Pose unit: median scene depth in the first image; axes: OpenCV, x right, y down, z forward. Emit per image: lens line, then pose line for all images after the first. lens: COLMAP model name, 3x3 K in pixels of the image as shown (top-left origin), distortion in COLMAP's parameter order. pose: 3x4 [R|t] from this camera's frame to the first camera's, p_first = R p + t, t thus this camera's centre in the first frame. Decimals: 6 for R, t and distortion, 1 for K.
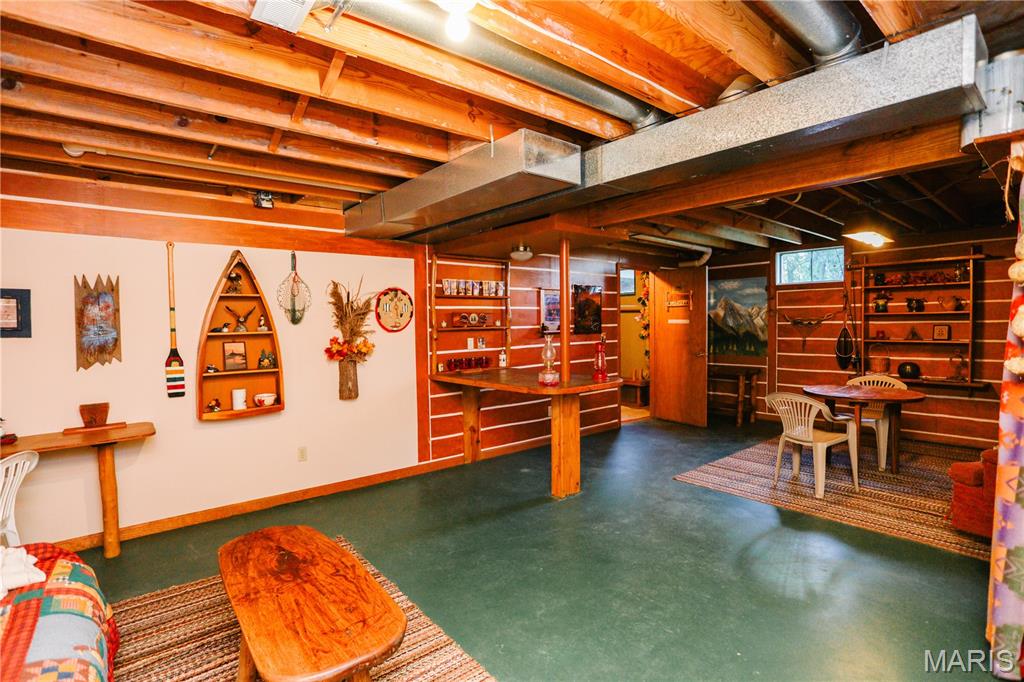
lens RADIAL K [[518.7, 0, 512.0], [0, 518.7, 341.0], [0, 0, 1]] dist [-0.076137, 0.040037]
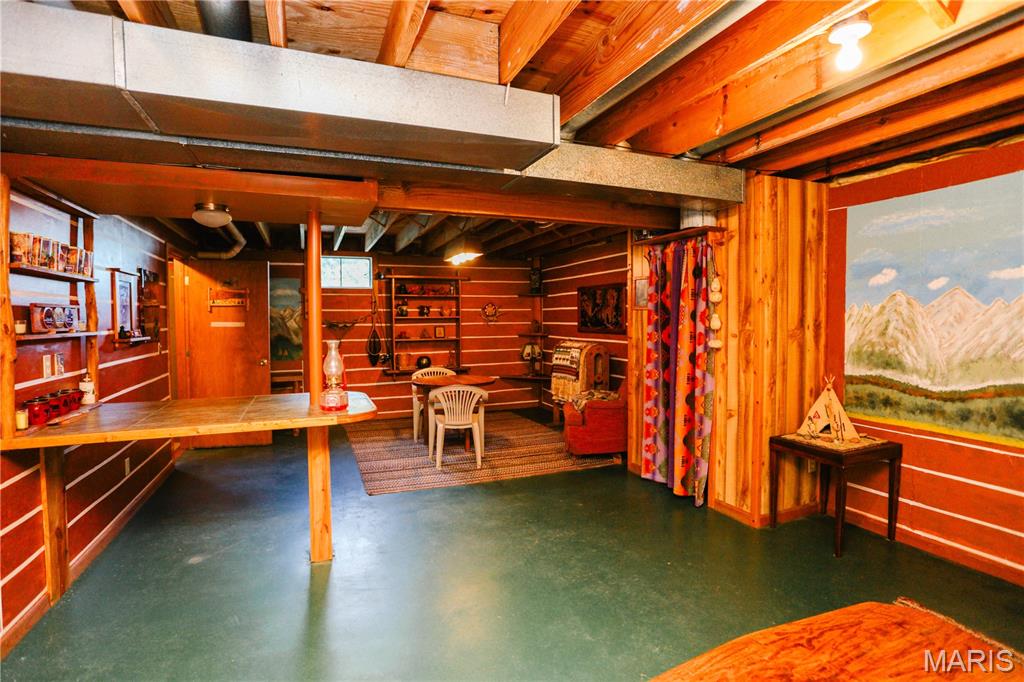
lens RADIAL K [[518.7, 0, 512.0], [0, 518.7, 341.0], [0, 0, 1]] dist [-0.076137, 0.040037]
pose [[0.281857, -0.027713, 0.959056, -0.433676], [0.037419, 0.999140, 0.017874, -0.011596], [-0.958726, 0.030849, 0.282652, 0.439277]]
